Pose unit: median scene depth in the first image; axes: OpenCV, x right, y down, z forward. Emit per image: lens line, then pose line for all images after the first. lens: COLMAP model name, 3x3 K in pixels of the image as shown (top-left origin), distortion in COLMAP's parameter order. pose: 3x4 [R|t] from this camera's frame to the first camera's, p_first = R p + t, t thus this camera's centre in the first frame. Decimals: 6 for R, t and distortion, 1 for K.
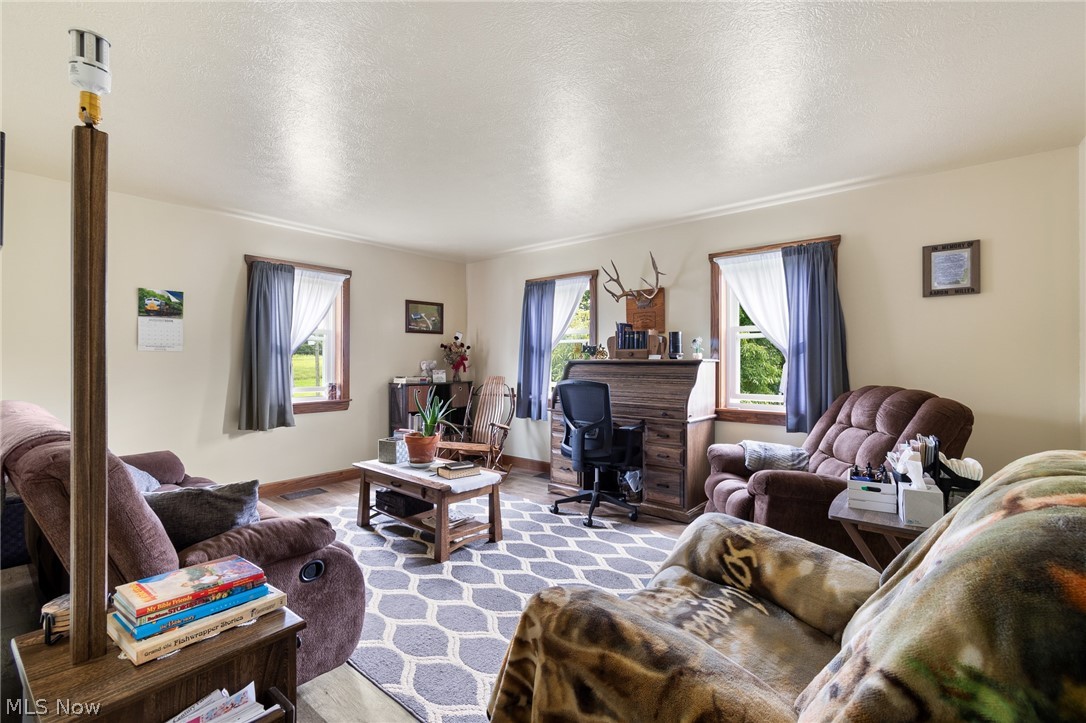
lens RADIAL K [[481.5, 0, 549.1], [0, 481.5, 360.6], [0, 0, 1]] dist [0.003170, -0.001093]
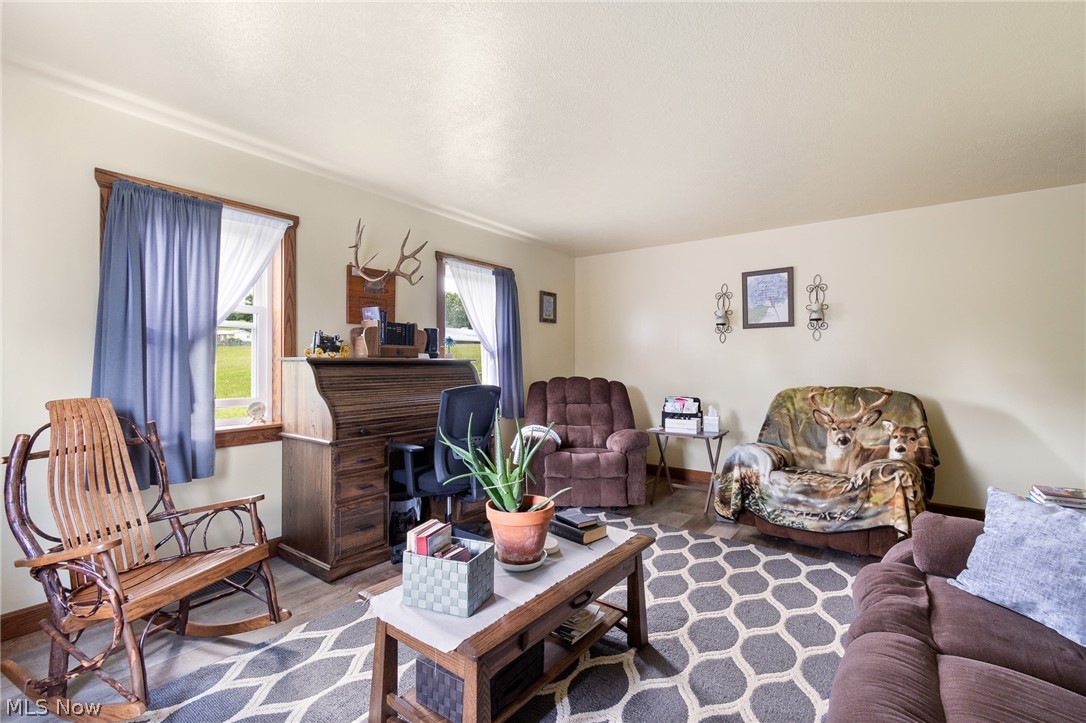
lens RADIAL K [[481.5, 0, 546.9], [0, 481.5, 362.1], [0, 0, 1]] dist [0.003170, -0.001093]
pose [[-0.051436, -0.000965, 0.998676, -0.701584], [-0.002530, 0.999996, 0.000836, 0.001993], [-0.998673, -0.002484, -0.051438, 0.895000]]
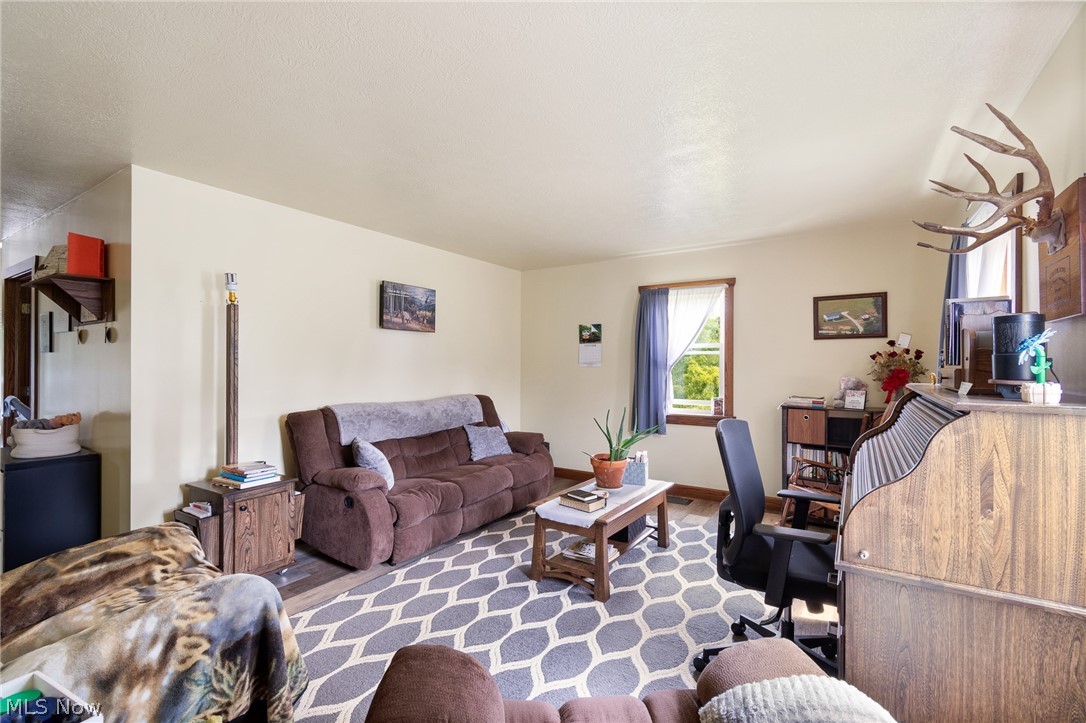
lens RADIAL K [[481.5, 0, 540.6], [0, 481.5, 361.4], [0, 0, 1]] dist [0.003170, -0.001093]
pose [[0.112104, -0.004830, -0.993685, 0.593606], [-0.000202, 0.999988, -0.004883, -0.028117], [0.993696, 0.000748, 0.112102, 0.675297]]
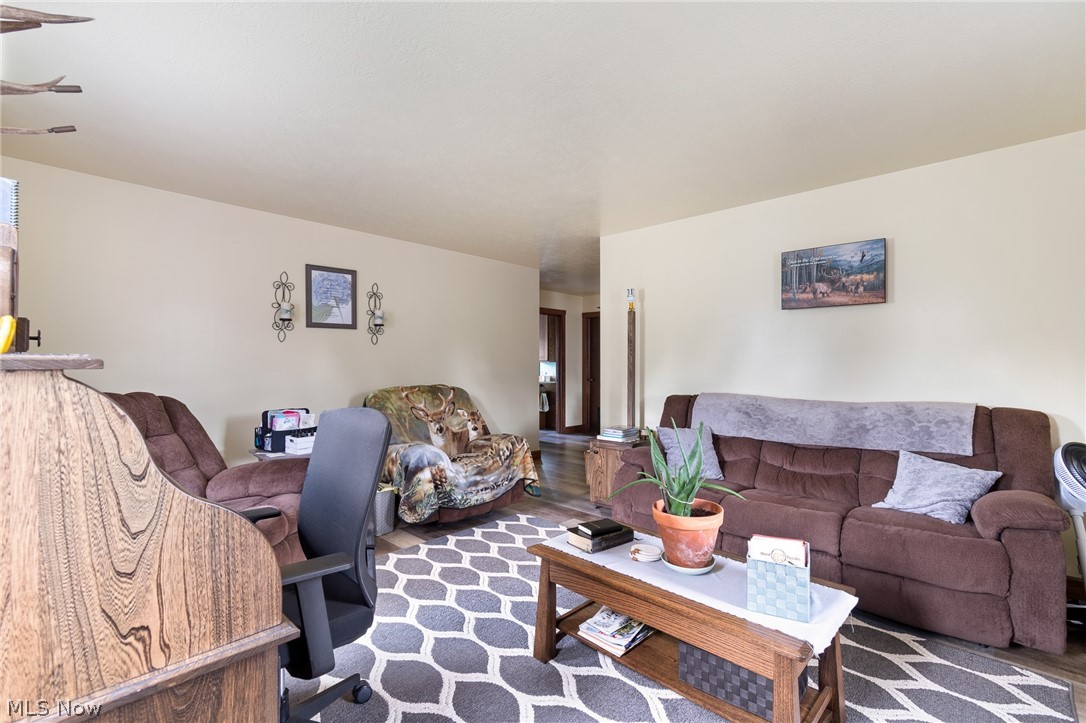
lens RADIAL K [[481.5, 0, 540.6], [0, 481.5, 365.1], [0, 0, 1]] dist [0.003170, -0.001093]
pose [[-0.997661, -0.004322, 0.068215, -0.114582], [-0.004030, 0.999982, 0.004409, -0.003791], [-0.068233, 0.004124, -0.997661, 1.381859]]
